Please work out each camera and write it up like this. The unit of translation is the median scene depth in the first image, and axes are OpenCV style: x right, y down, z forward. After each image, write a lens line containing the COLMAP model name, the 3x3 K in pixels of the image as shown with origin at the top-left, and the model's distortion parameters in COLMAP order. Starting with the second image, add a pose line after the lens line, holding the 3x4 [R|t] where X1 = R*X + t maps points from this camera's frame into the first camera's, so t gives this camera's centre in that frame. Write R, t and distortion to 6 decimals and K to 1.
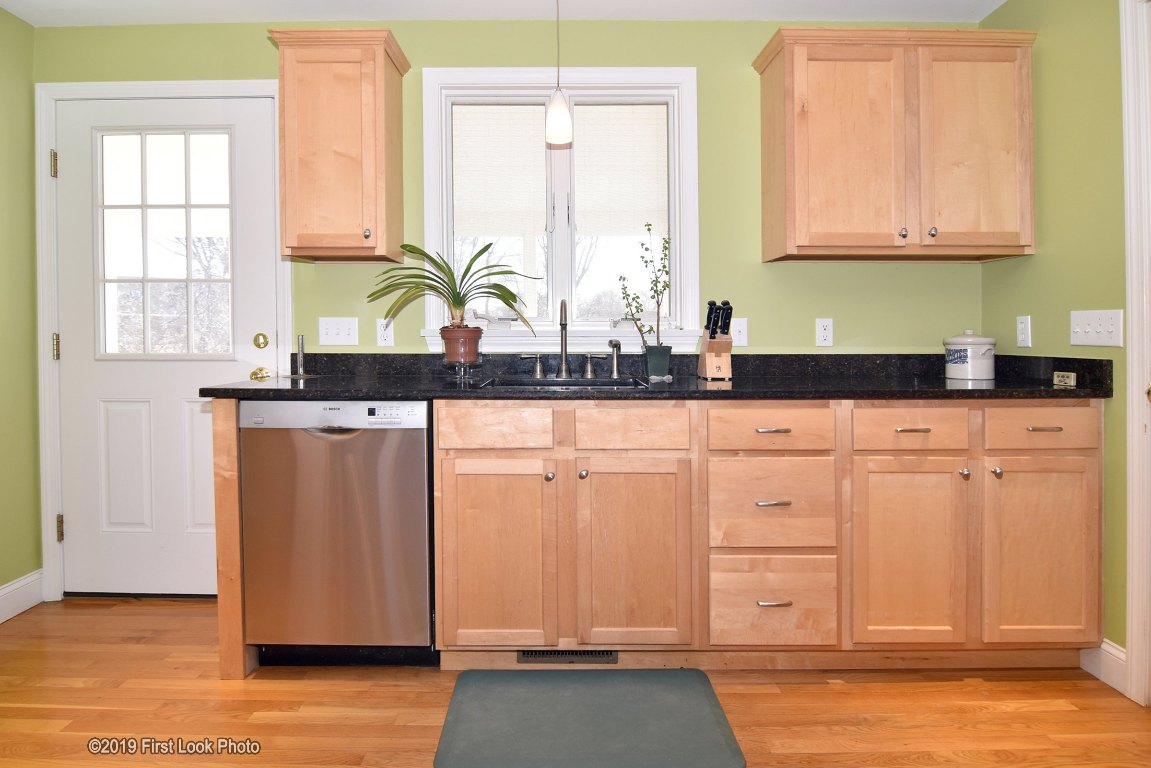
lens RADIAL K [[644.9, 0, 539.7], [0, 644.9, 336.5], [0, 0, 1]] dist [-0.009935, -0.005502]
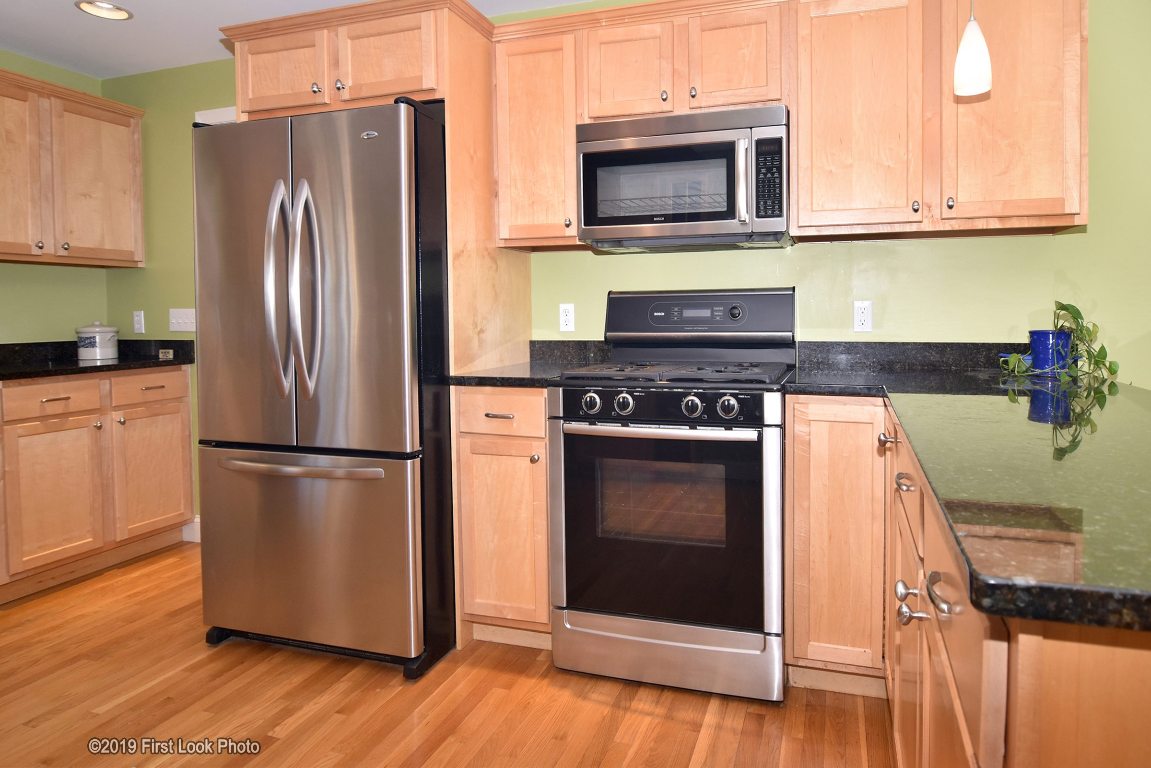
lens RADIAL K [[644.9, 0, 615.5], [0, 644.9, 323.8], [0, 0, 1]] dist [-0.009935, -0.005502]
pose [[0.290028, -0.019448, 0.956821, -0.320491], [0.013807, 0.999774, 0.016136, -0.014454], [-0.956919, 0.008531, 0.290231, -0.460511]]
